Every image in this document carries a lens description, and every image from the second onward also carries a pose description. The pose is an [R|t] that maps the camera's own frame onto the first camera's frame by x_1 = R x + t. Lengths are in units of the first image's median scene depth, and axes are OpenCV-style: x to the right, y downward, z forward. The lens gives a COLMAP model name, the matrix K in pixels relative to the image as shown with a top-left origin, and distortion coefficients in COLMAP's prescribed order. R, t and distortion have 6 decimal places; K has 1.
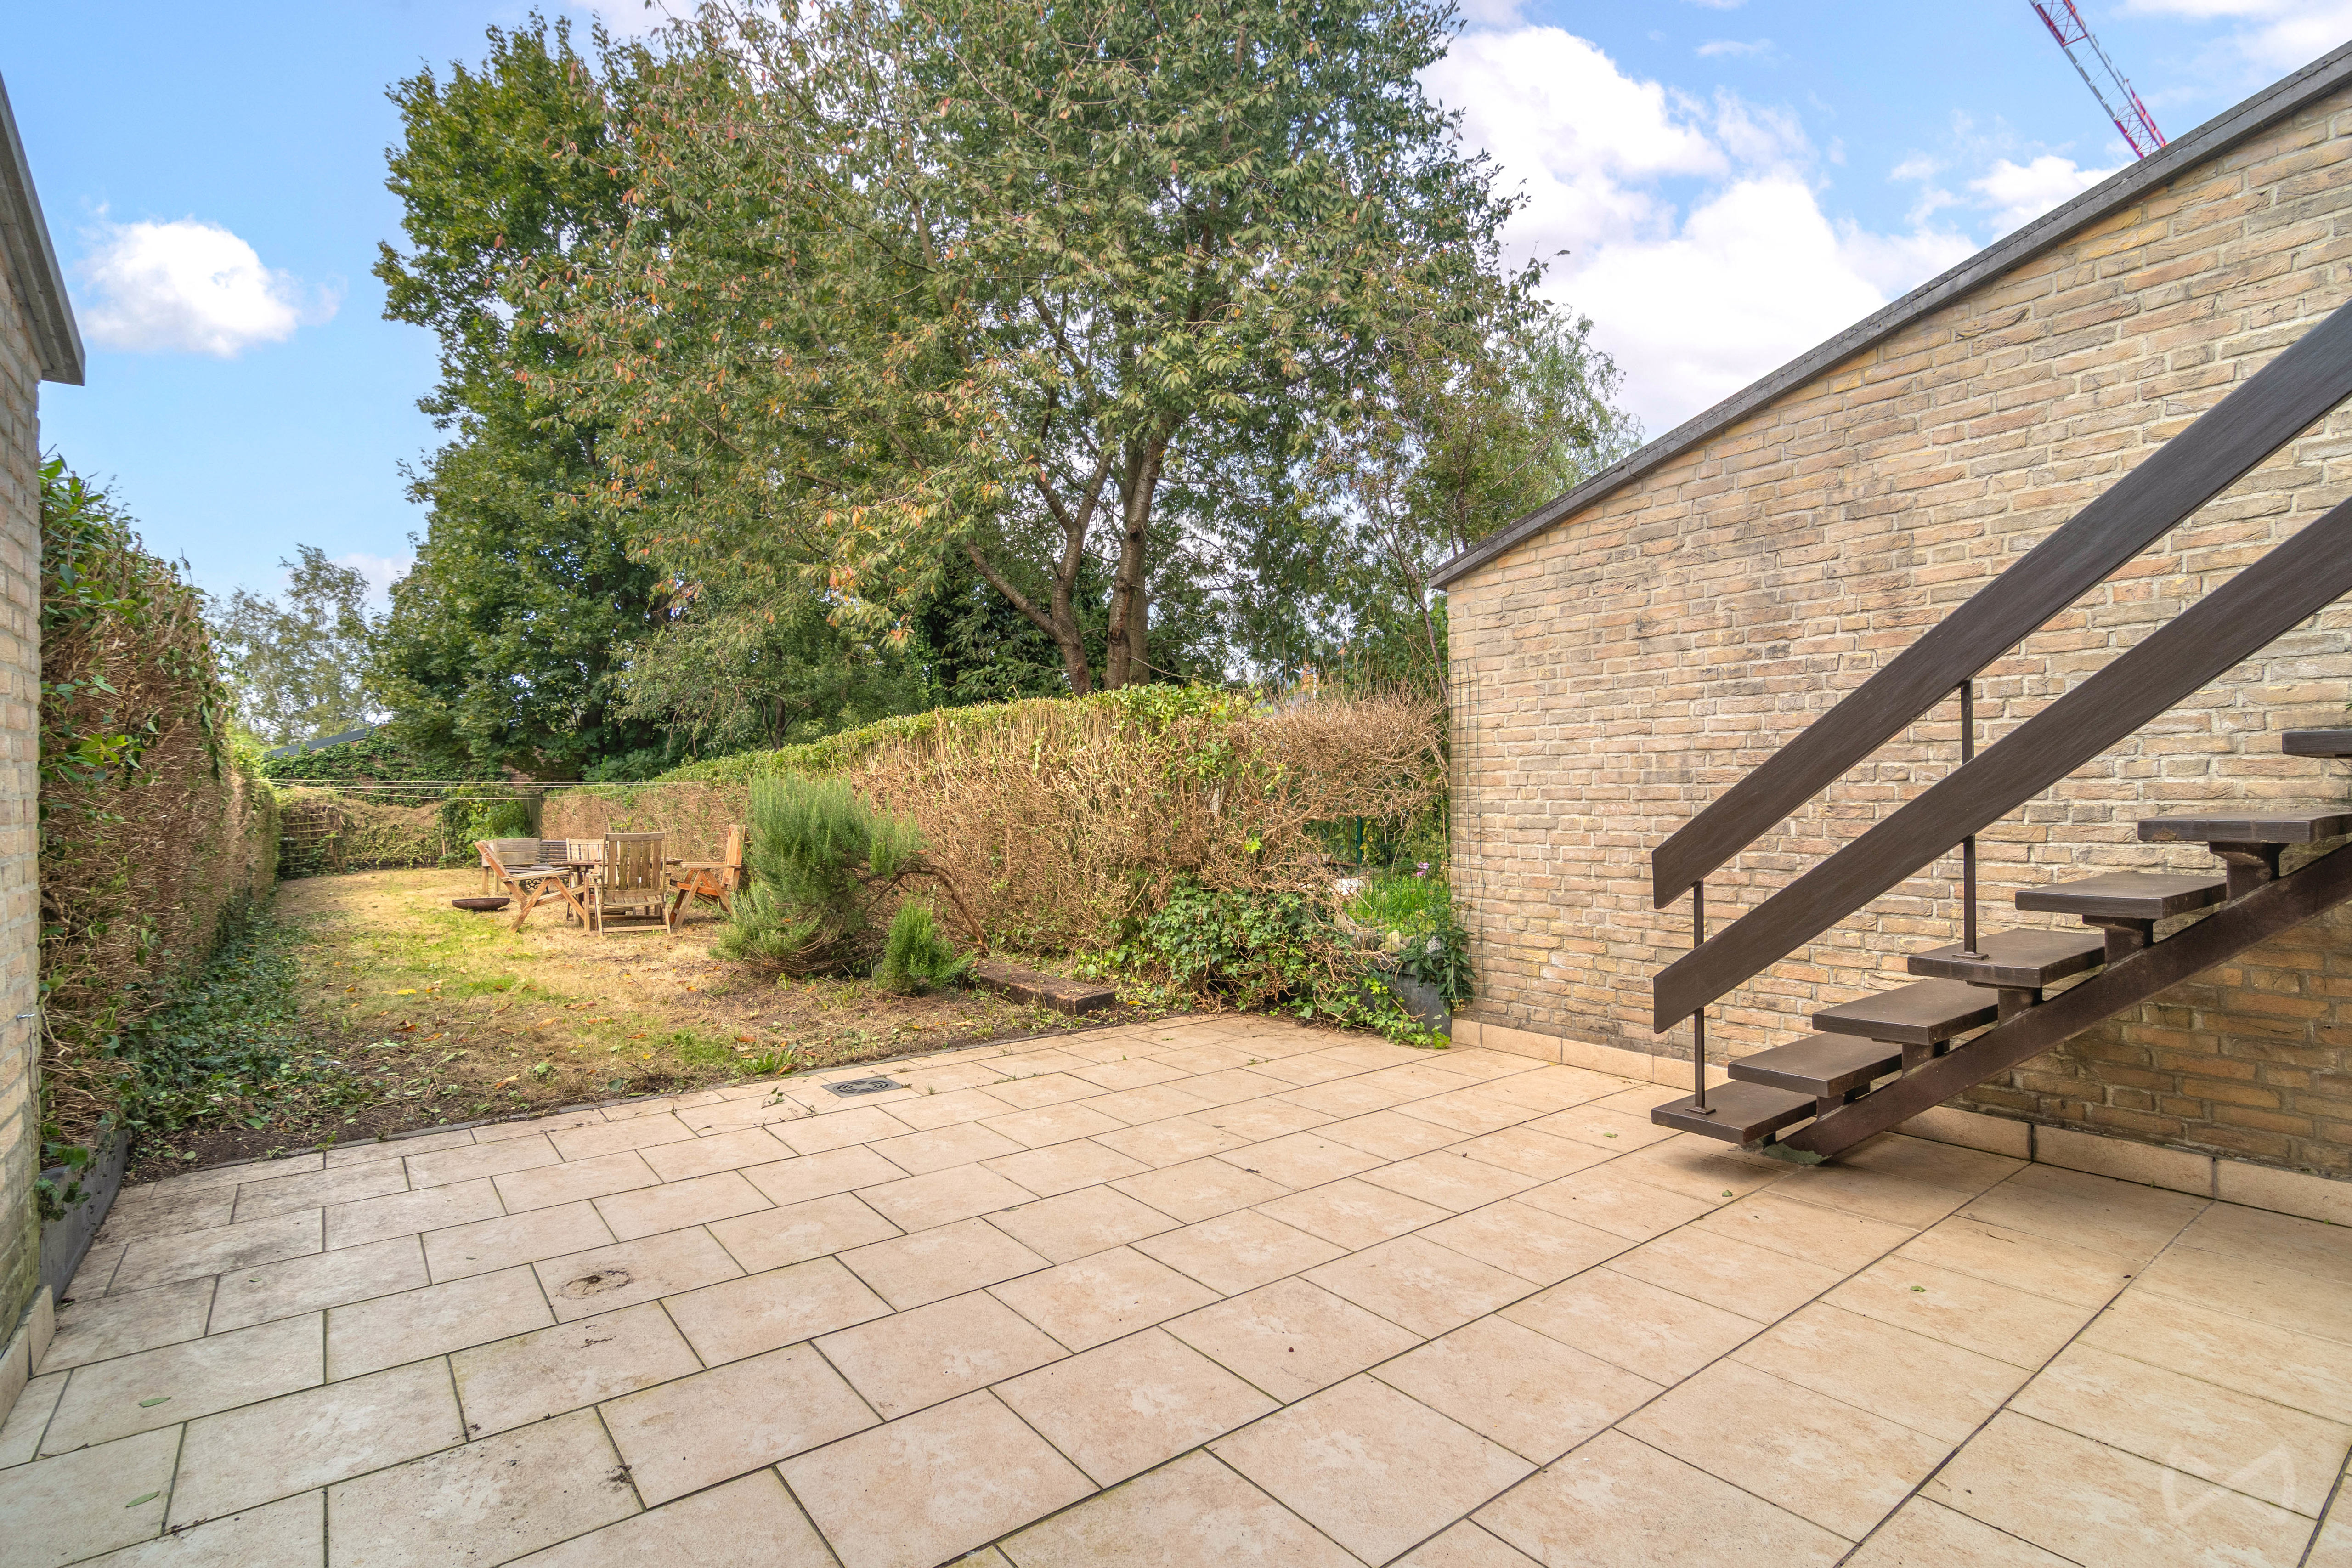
lens RADIAL K [[1138.1, 0, 1174.1], [0, 1138.1, 789.4], [0, 0, 1]] dist [-0.001253, -0.000039]
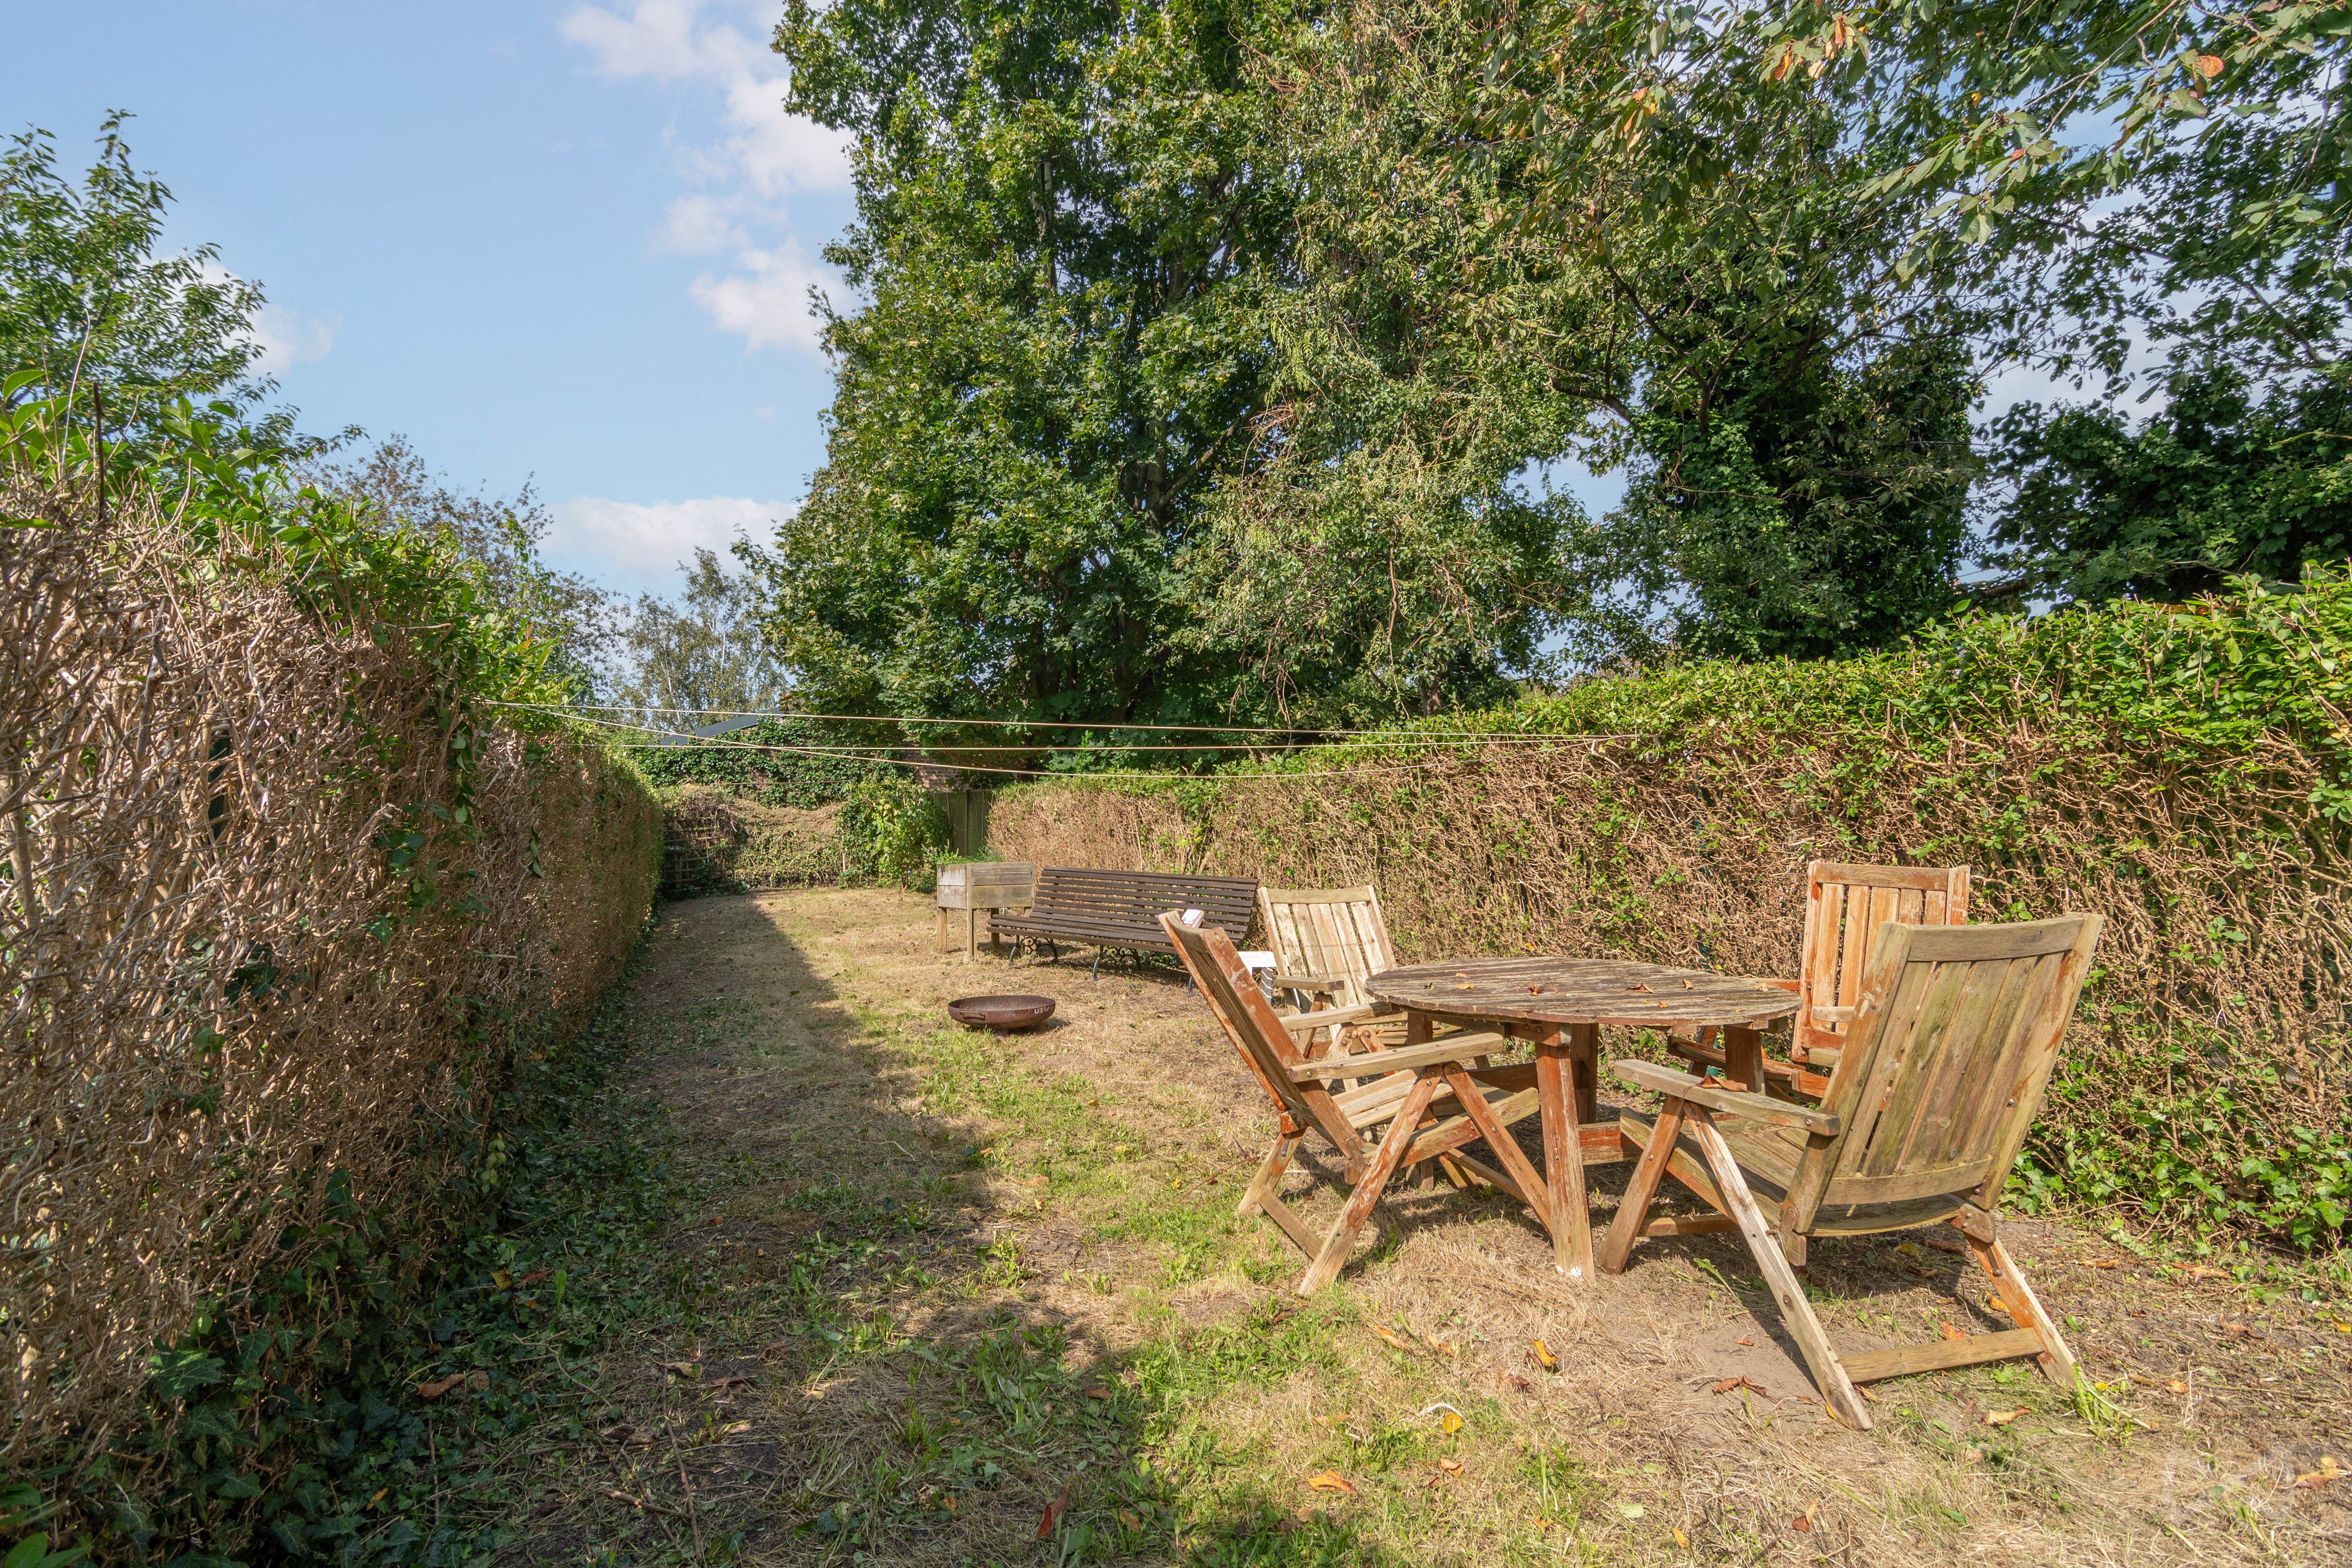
lens RADIAL K [[1138.1, 0, 1179.3], [0, 1138.1, 787.2], [0, 0, 1]] dist [-0.001253, -0.000039]
pose [[0.967450, -0.002386, -0.253051, -0.225670], [0.001545, 0.999993, -0.003523, 0.003207], [0.253058, 0.003017, 0.967446, 0.305032]]
